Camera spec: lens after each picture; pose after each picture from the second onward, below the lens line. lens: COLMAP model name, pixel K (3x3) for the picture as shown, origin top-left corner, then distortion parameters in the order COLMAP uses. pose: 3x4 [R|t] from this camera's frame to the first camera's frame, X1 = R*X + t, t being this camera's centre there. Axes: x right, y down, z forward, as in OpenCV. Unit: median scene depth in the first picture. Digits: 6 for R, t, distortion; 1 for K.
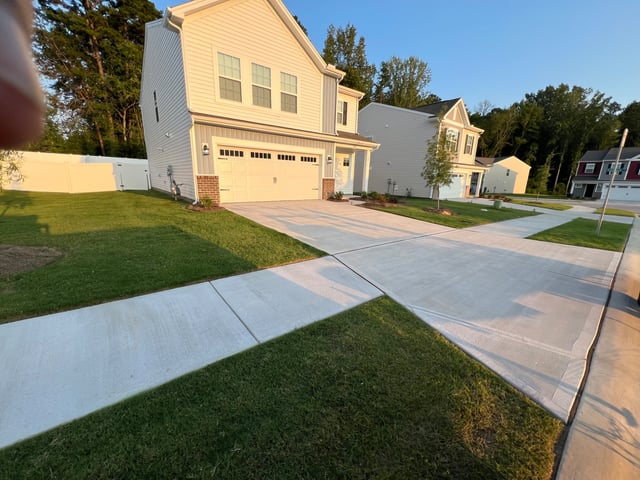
lens RADIAL K [[256.9, 0, 320.0], [0, 256.9, 240.0], [0, 0, 1]] dist [0.000189, -0.000373]
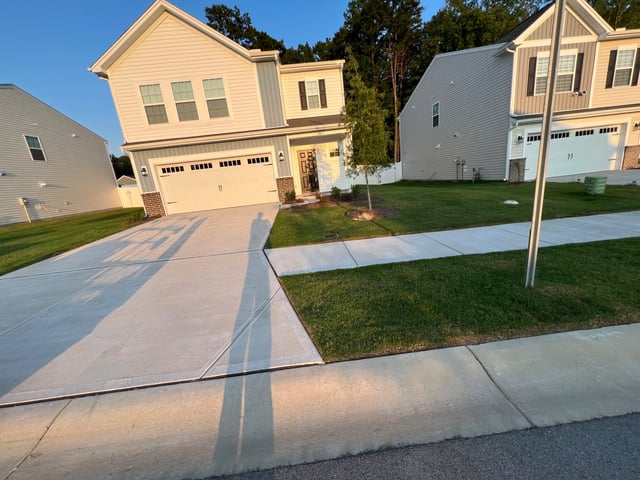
lens RADIAL K [[256.9, 0, 320.0], [0, 256.9, 240.0], [0, 0, 1]] dist [0.000189, -0.000373]
pose [[0.816425, 0.023622, -0.576969, 0.687033], [-0.005162, 0.999422, 0.033614, -0.059371], [0.577429, -0.024465, 0.816074, 0.368440]]
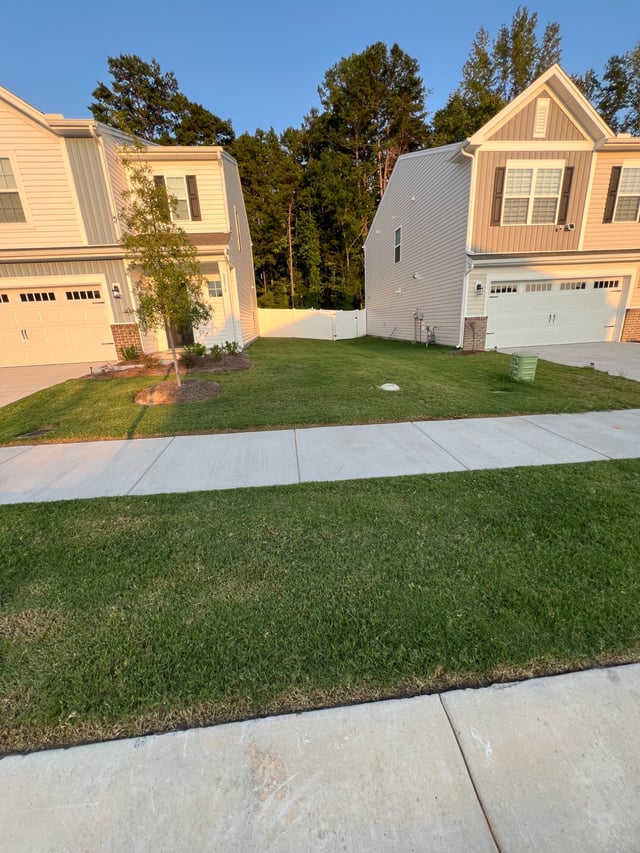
lens RADIAL K [[342.5, 0, 320.0], [0, 342.5, 426.5], [0, 0, 1]] dist [0.000189, -0.000373]
pose [[0.842733, 0.092474, -0.530329, 0.891277], [-0.055064, 0.994776, 0.085959, -0.106958], [0.535508, -0.043239, 0.843423, 0.610417]]
